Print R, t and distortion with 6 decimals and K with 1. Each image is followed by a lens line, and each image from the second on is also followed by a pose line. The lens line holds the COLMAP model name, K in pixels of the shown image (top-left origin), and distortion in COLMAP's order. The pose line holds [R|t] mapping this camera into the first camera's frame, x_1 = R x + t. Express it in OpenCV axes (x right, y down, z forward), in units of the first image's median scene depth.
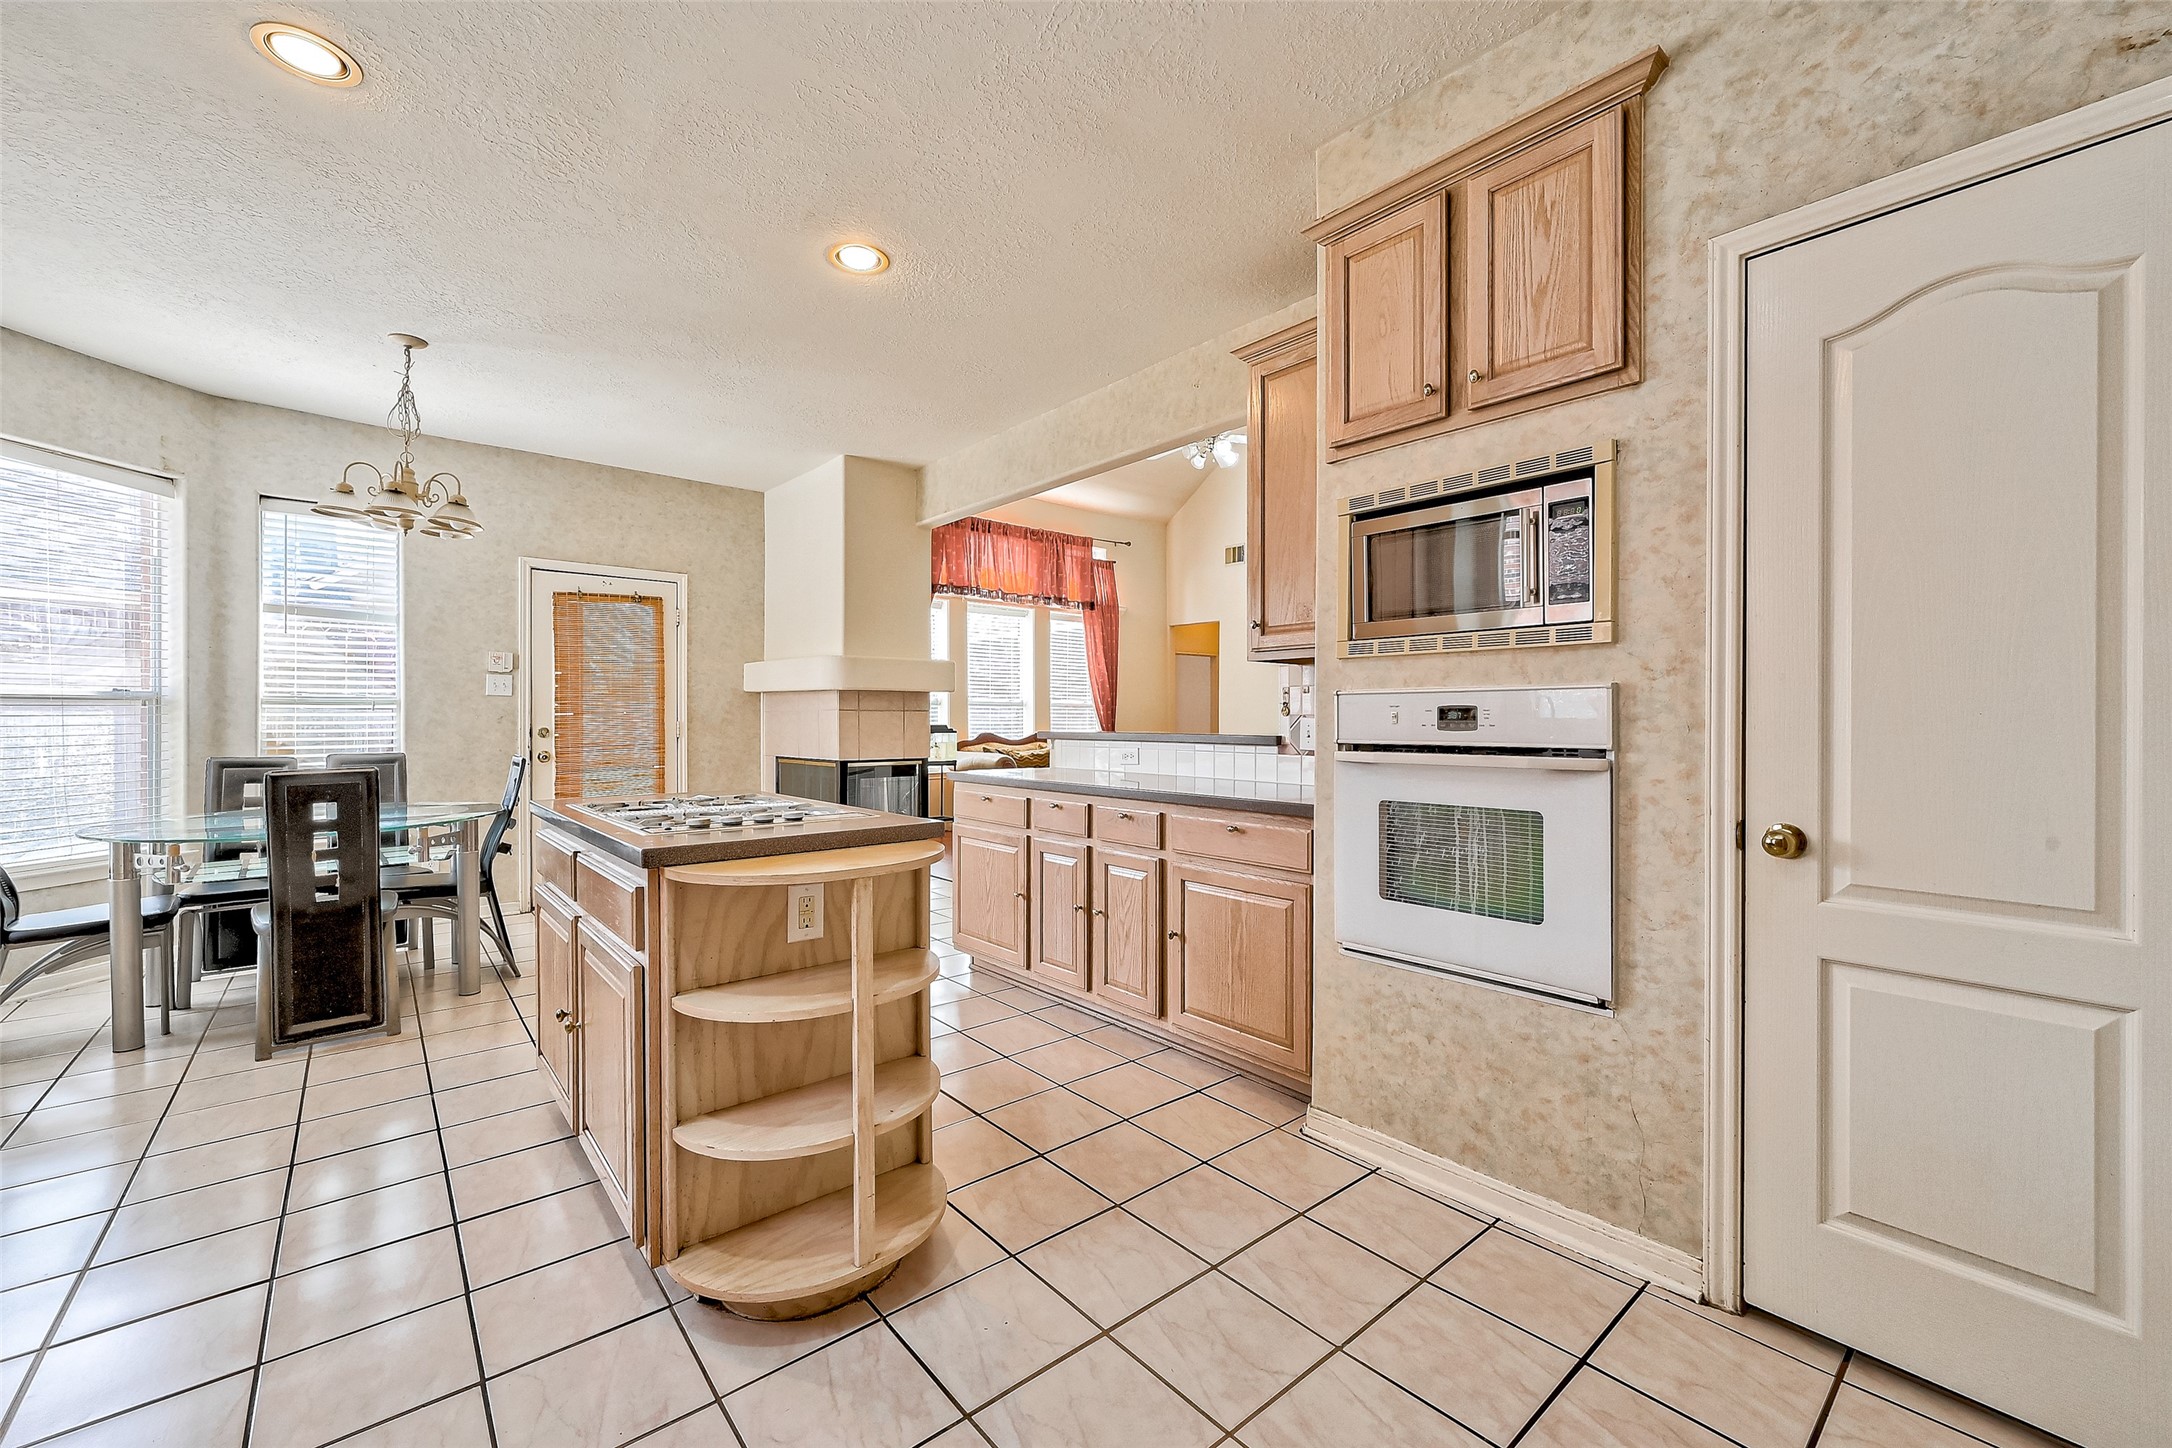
lens RADIAL K [[872.7, 0, 1103.7], [0, 872.7, 721.6], [0, 0, 1]] dist [-0.000429, 0.000478]
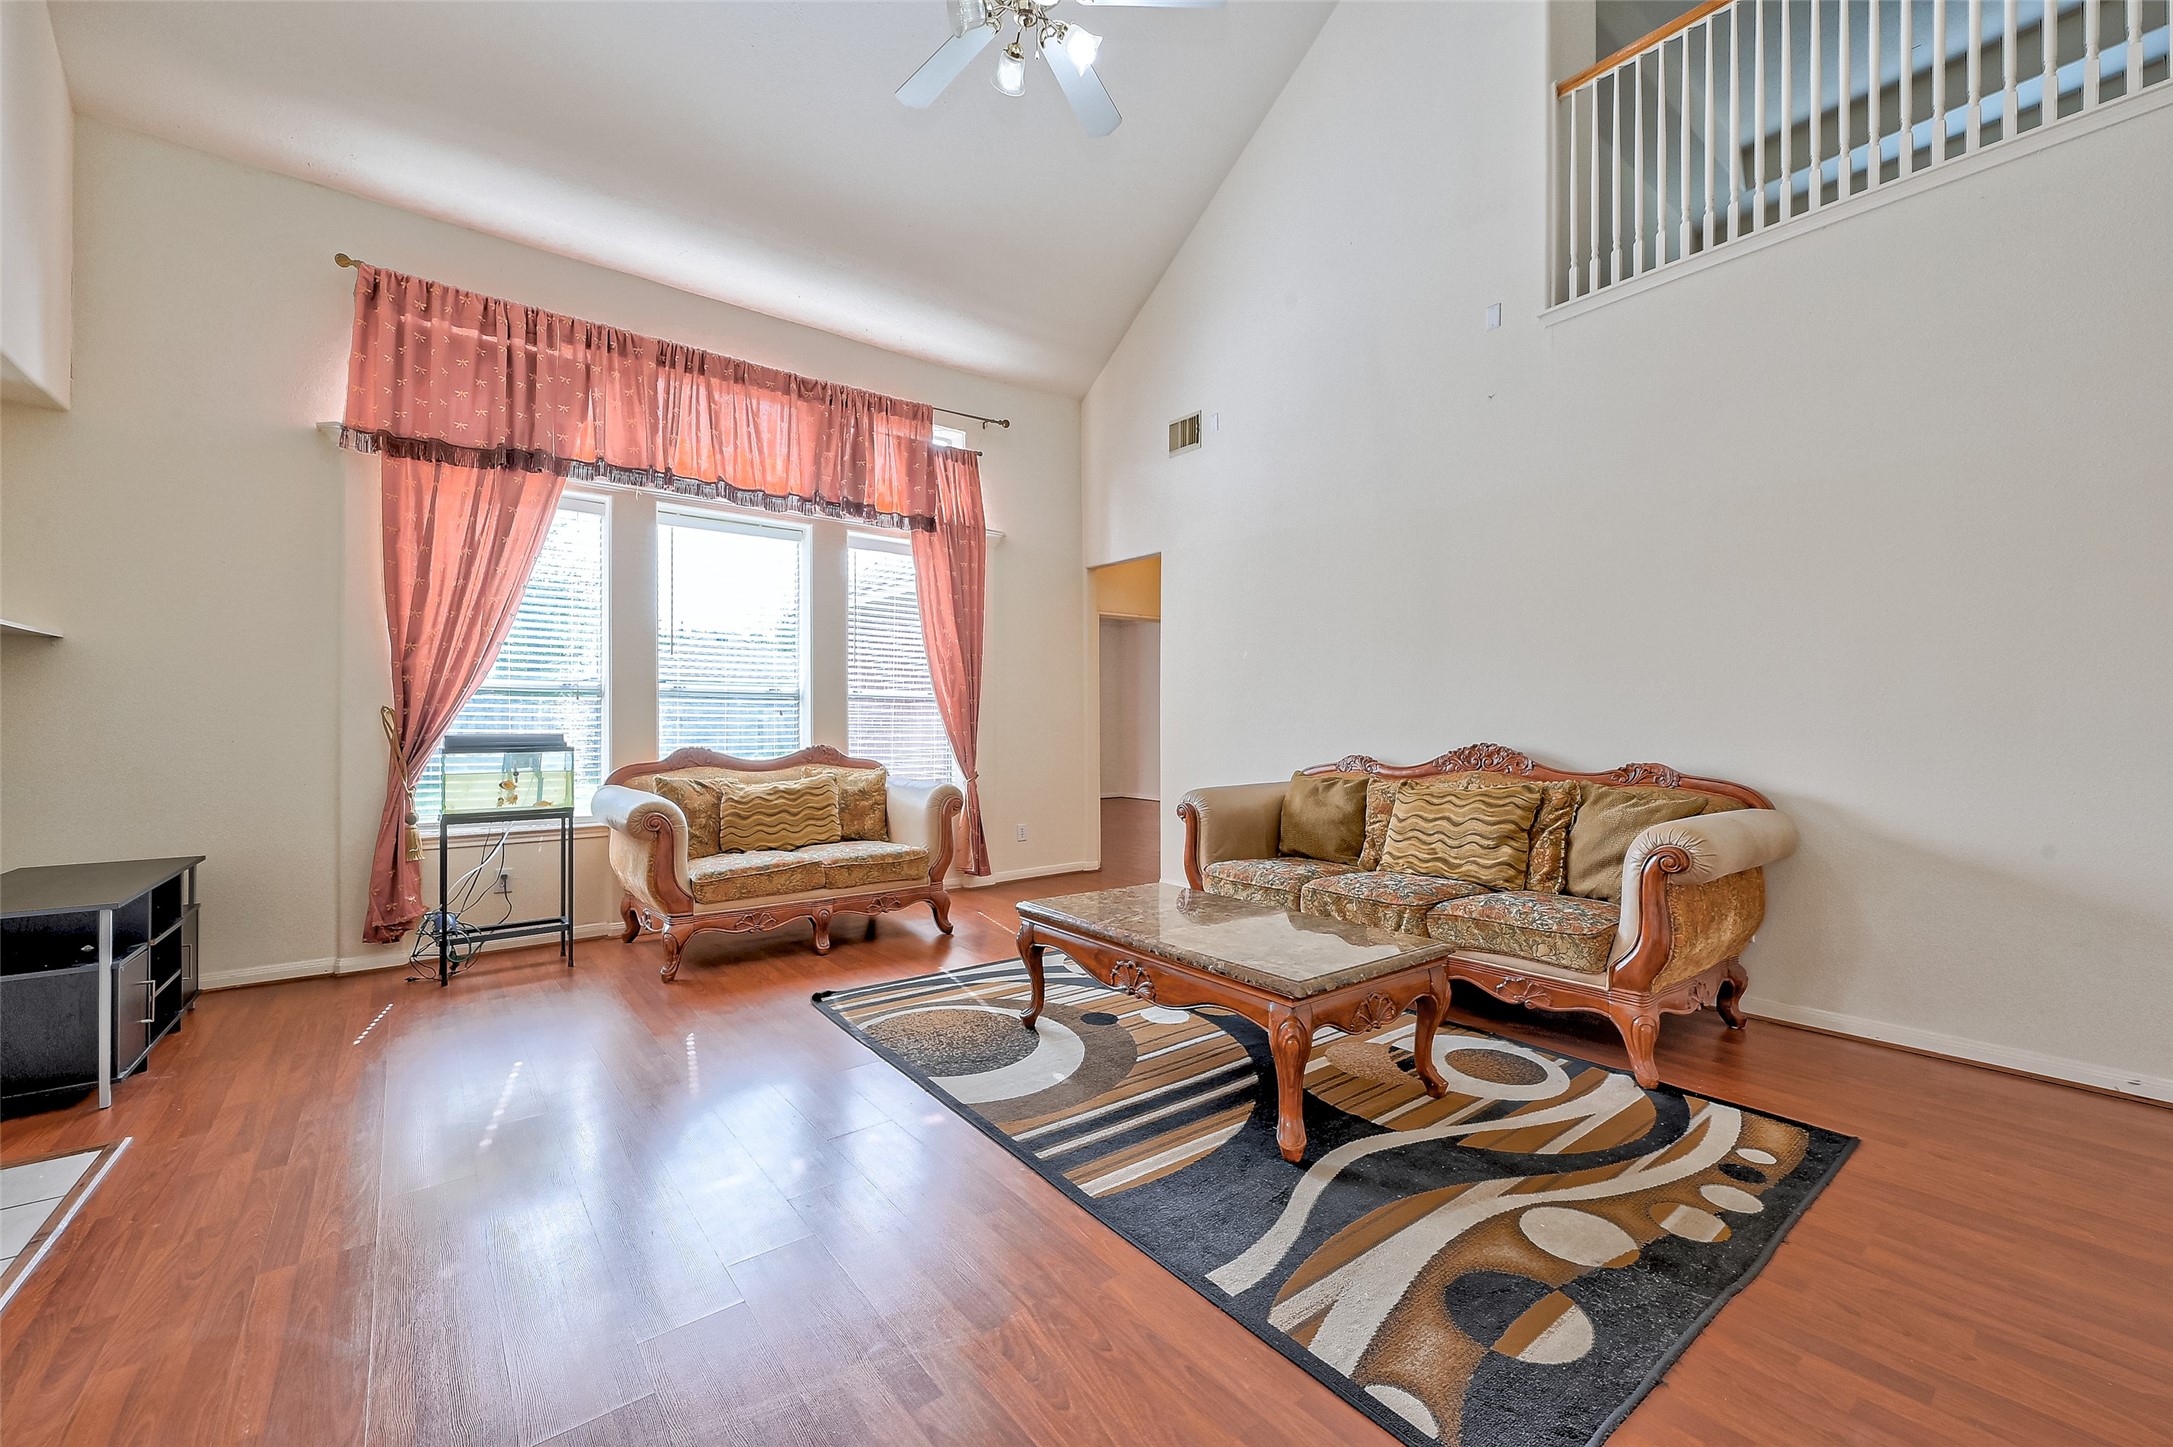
lens RADIAL K [[873.1, 0, 1080.6], [0, 873.1, 726.7], [0, 0, 1]] dist [-0.000429, 0.000478]
pose [[0.997798, -0.005782, -0.066076, 0.389067], [0.005343, 0.999962, -0.006820, 0.010944], [0.066113, 0.006452, 0.997791, 1.409931]]
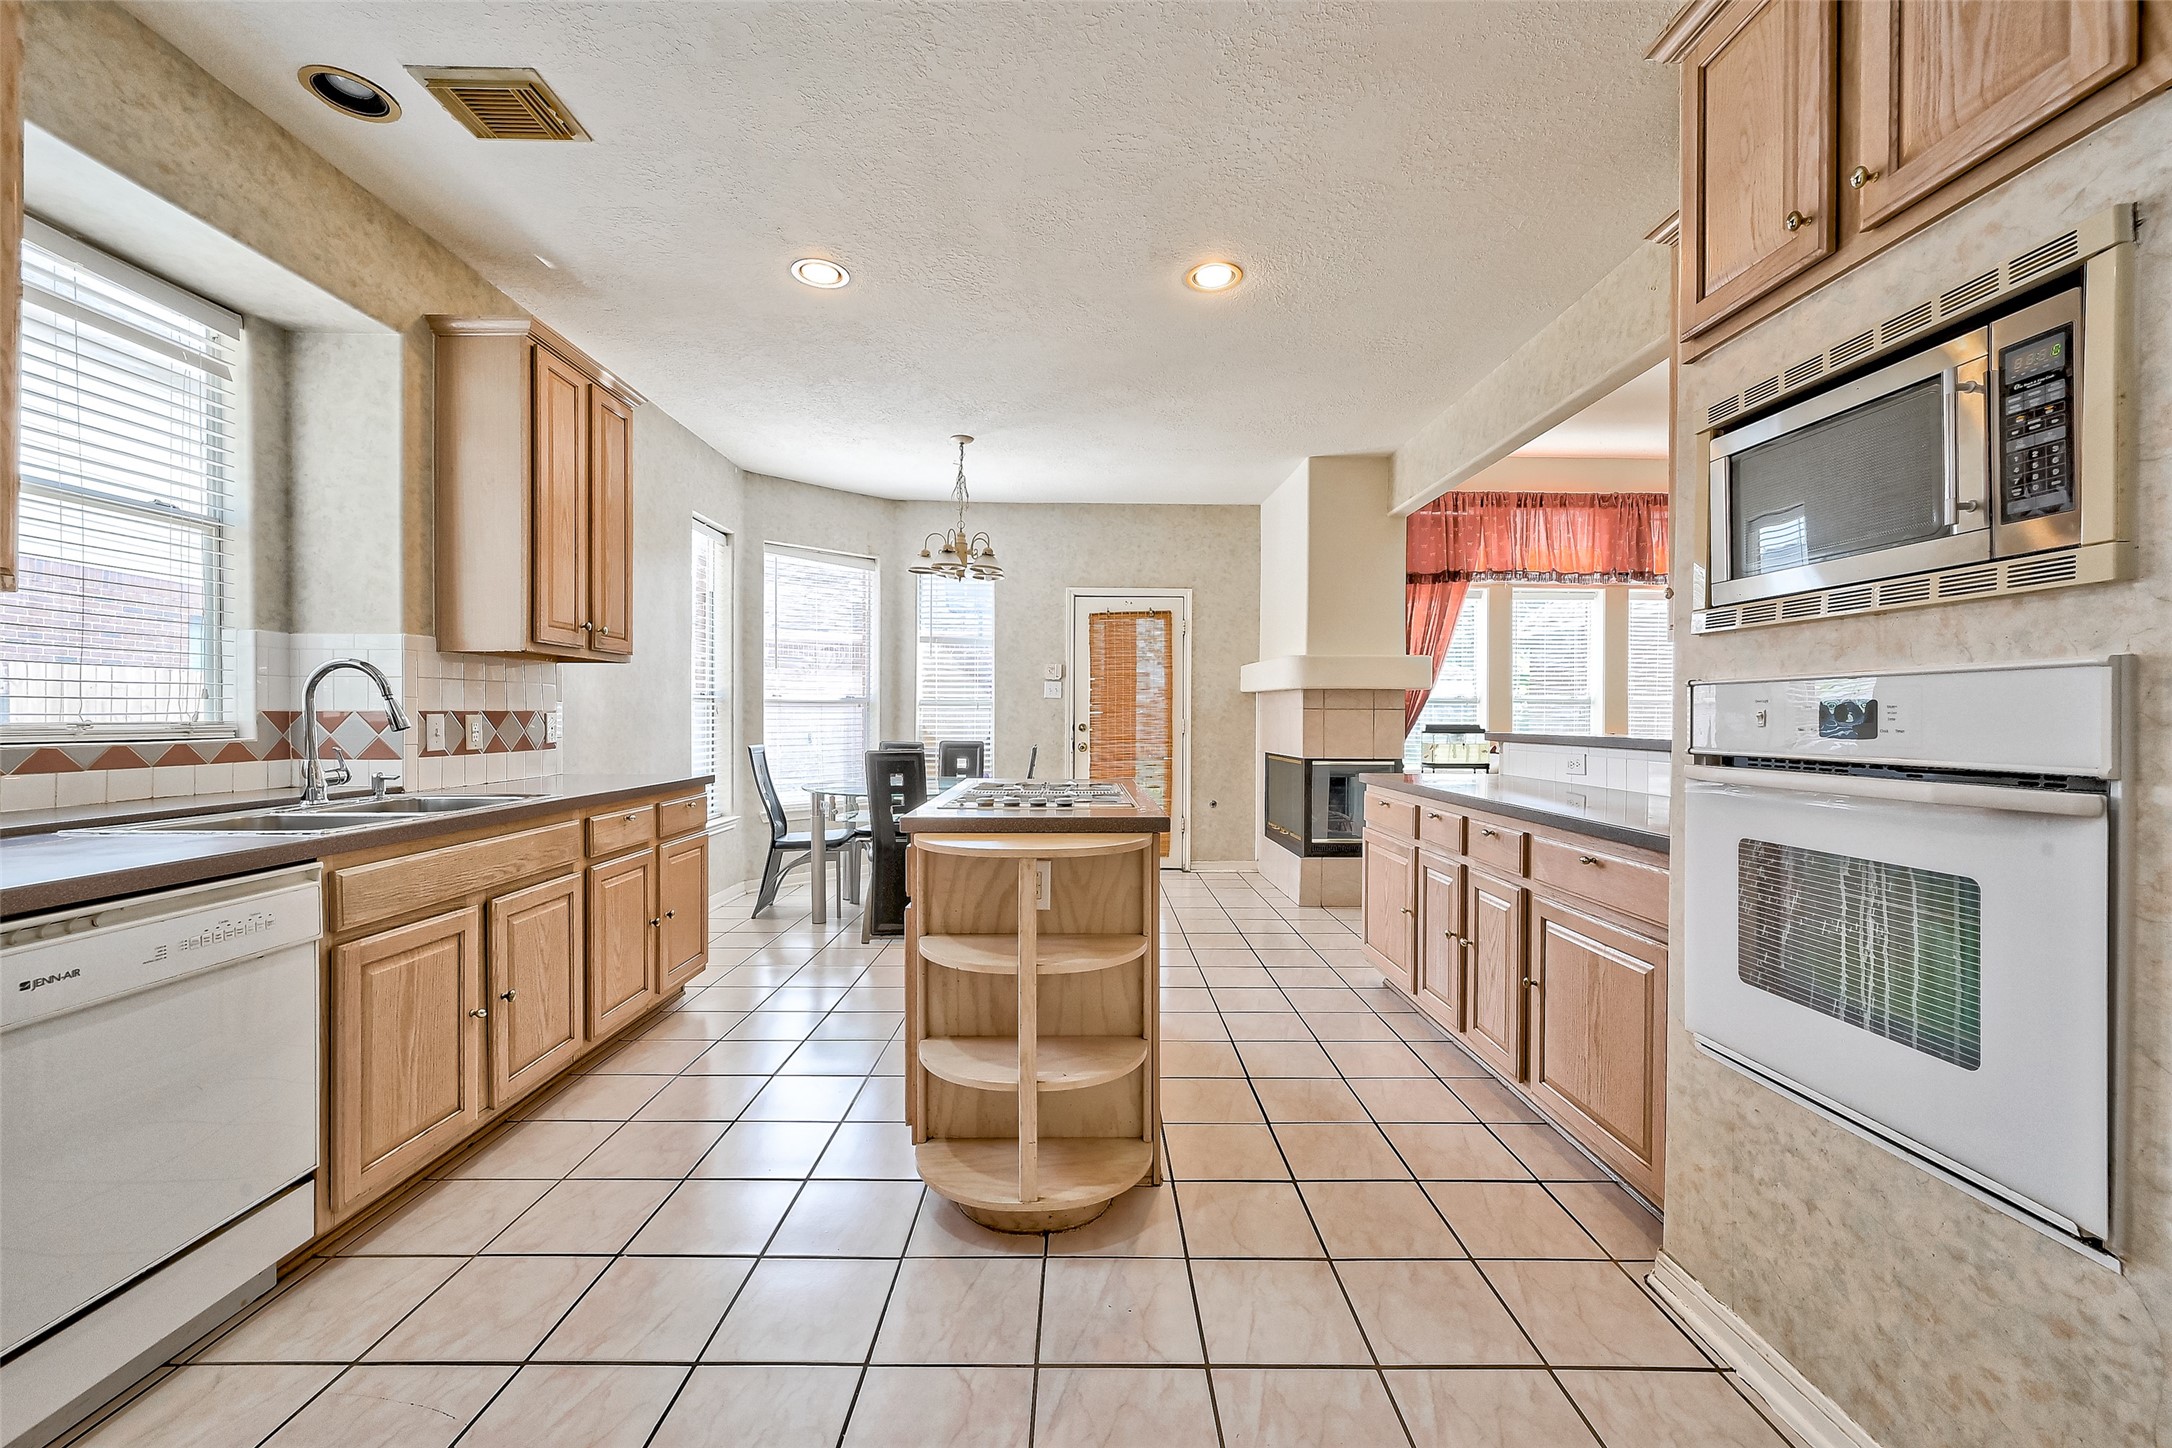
lens RADIAL K [[872.7, 0, 1096.9], [0, 872.7, 721.7], [0, 0, 1]] dist [-0.000429, 0.000478]
pose [[0.760450, 0.007409, -0.649354, 0.294698], [-0.006418, 0.999972, 0.003894, -0.000722], [0.649365, 0.001207, 0.760476, 0.114940]]
